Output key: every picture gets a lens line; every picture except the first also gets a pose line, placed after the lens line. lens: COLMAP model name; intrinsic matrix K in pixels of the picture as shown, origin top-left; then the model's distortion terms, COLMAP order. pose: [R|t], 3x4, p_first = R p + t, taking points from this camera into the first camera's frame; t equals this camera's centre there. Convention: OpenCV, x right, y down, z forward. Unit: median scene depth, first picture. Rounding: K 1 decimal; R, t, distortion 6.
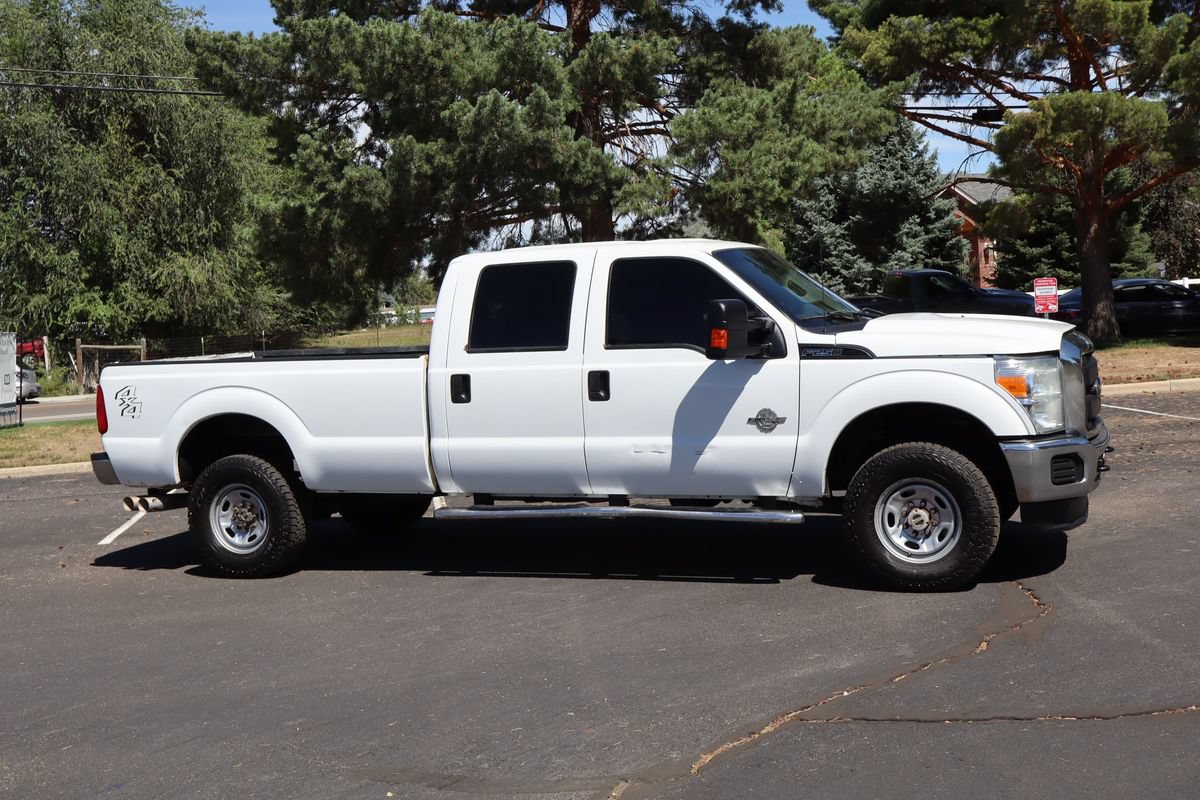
lens RADIAL K [[1380.8, 0, 600.0], [0, 1380.8, 400.0], [0, 0, 1]] dist [0.006582, 0.004759]
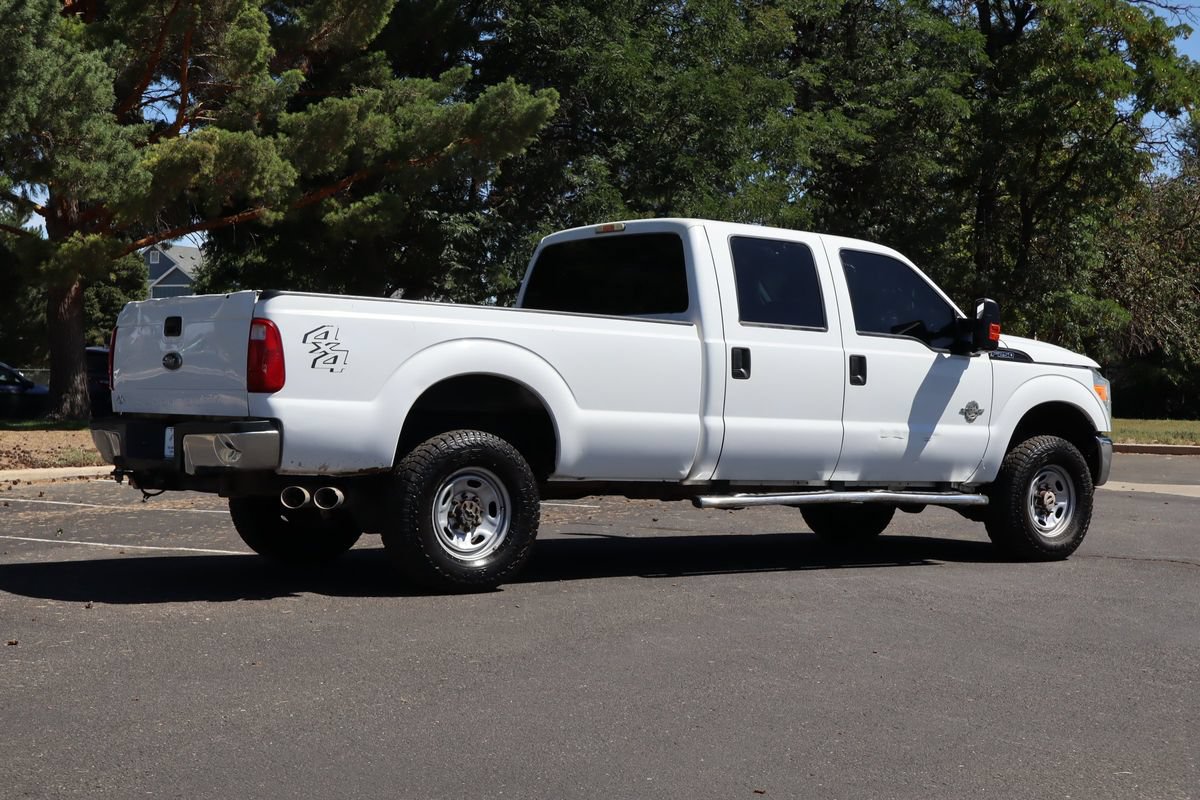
lens RADIAL K [[1827.0, 0, 600.0], [0, 1827.0, 400.0], [0, 0, 1]] dist [-0.018761, -0.010881]
pose [[0.519236, 0.072505, 0.851550, -1.161927], [0.004711, 0.996137, -0.087688, 0.120191], [-0.854618, 0.049542, 0.516888, 0.449151]]
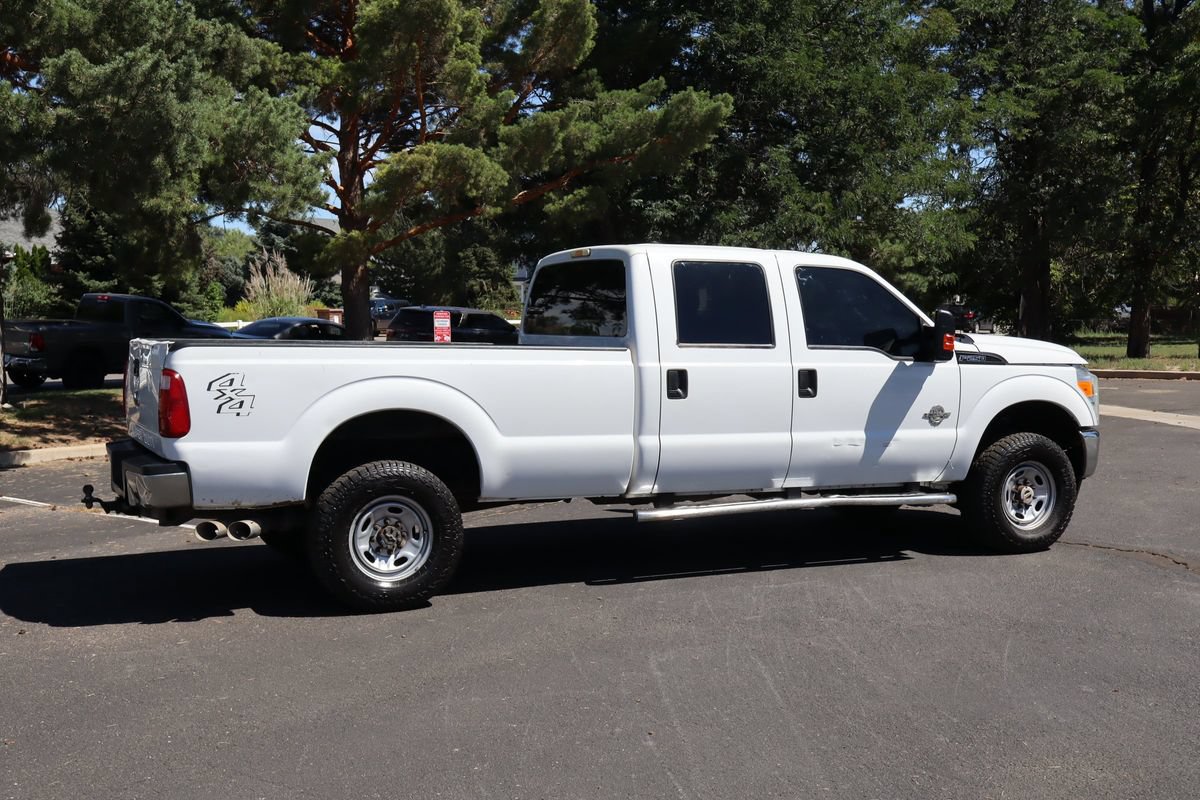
lens RADIAL K [[1380.8, 0, 600.0], [0, 1380.8, 400.0], [0, 0, 1]] dist [0.006582, 0.004759]
pose [[0.684270, 0.017015, 0.729030, -0.831617], [0.006798, 0.999535, -0.029709, 0.031111], [-0.729197, 0.025284, 0.683836, 0.372778]]
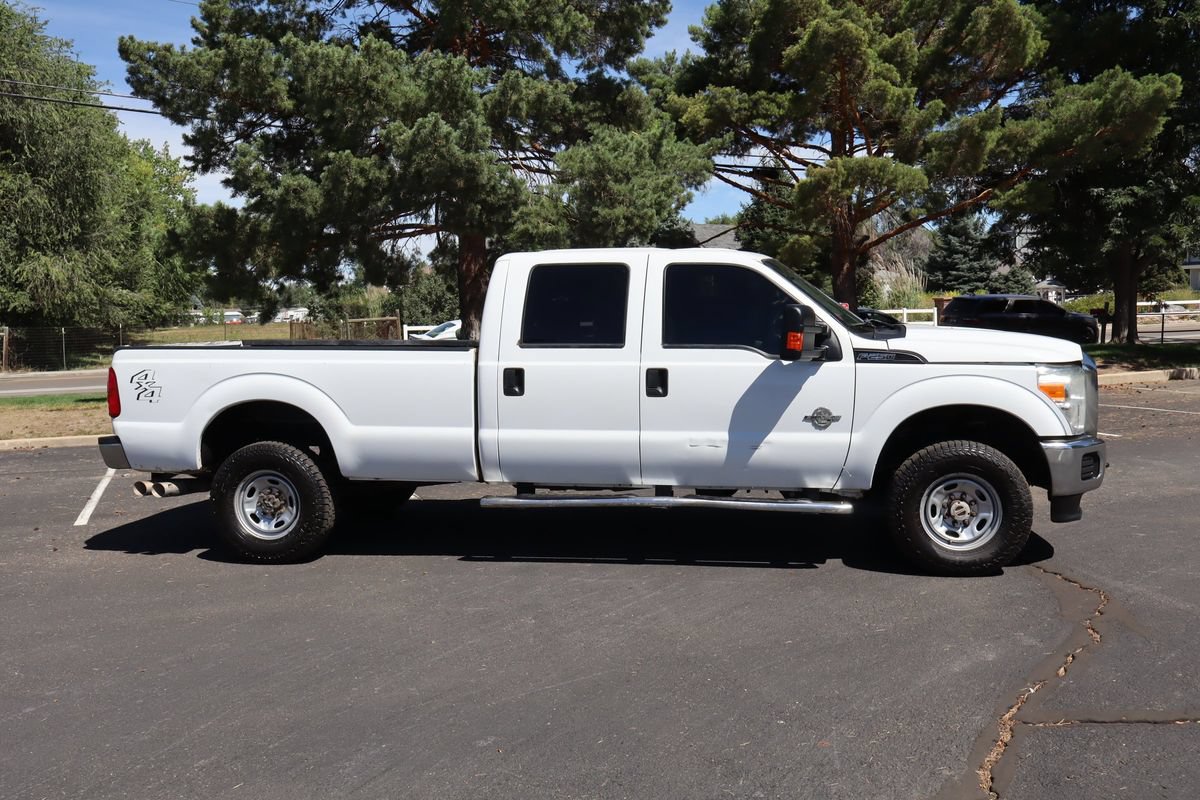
lens RADIAL K [[1083.7, 0, 600.0], [0, 1083.7, 400.0], [0, 0, 1]] dist [0.006026, 0.007107]
pose [[0.977469, 0.020636, 0.210070, -0.205373], [-0.021945, 0.999752, 0.003903, 0.000908], [-0.209937, -0.008425, 0.977679, 0.188998]]
